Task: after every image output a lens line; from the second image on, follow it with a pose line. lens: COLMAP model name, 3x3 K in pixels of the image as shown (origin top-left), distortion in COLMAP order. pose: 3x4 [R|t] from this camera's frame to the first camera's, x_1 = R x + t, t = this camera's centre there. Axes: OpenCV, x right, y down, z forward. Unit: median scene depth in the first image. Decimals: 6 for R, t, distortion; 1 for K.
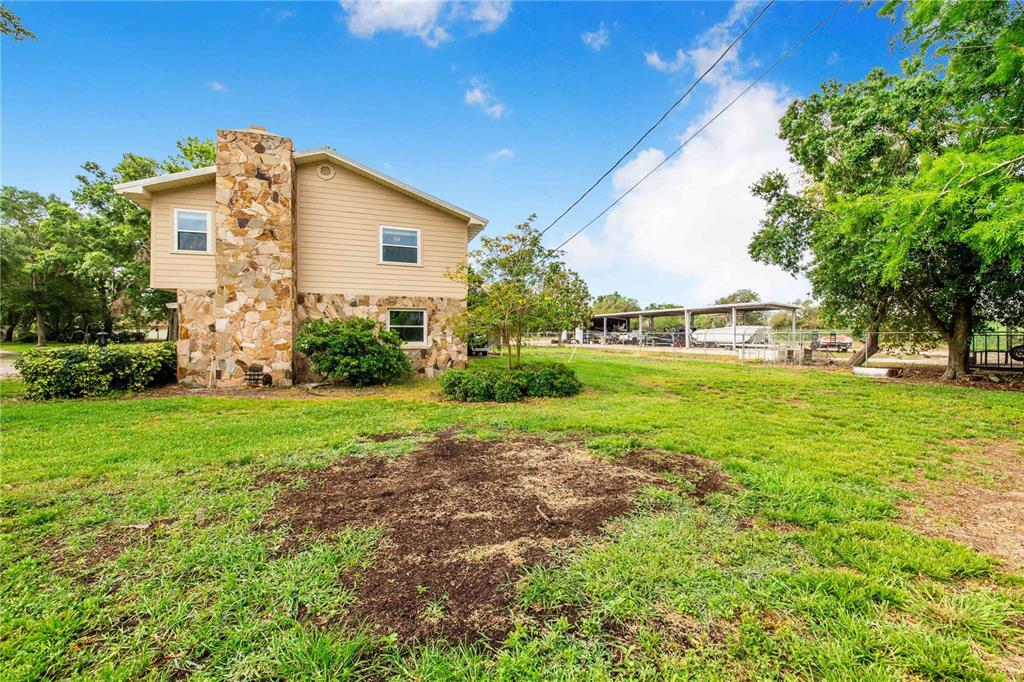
lens RADIAL K [[411.2, 0, 512.2], [0, 411.2, 328.4], [0, 0, 1]] dist [-0.001180, -0.000494]
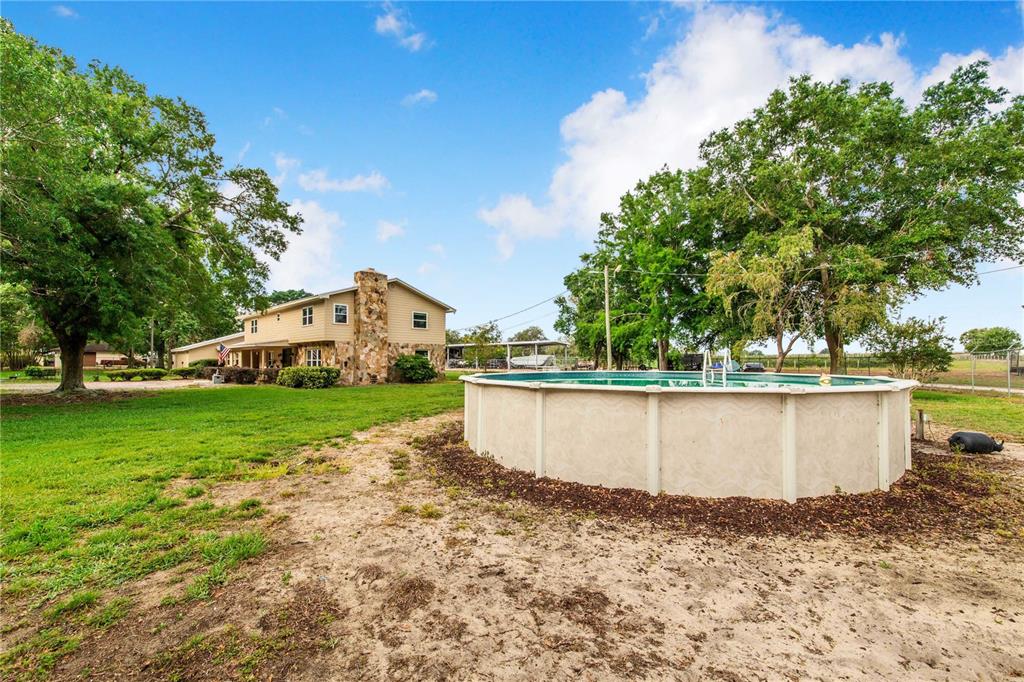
lens RADIAL K [[411.2, 0, 512.2], [0, 411.2, 328.4], [0, 0, 1]] dist [-0.001180, -0.000494]
pose [[0.886186, 0.030465, 0.462326, -0.849982], [-0.001115, 0.997973, -0.063625, -0.020747], [-0.463328, 0.055868, 0.884424, -1.157950]]
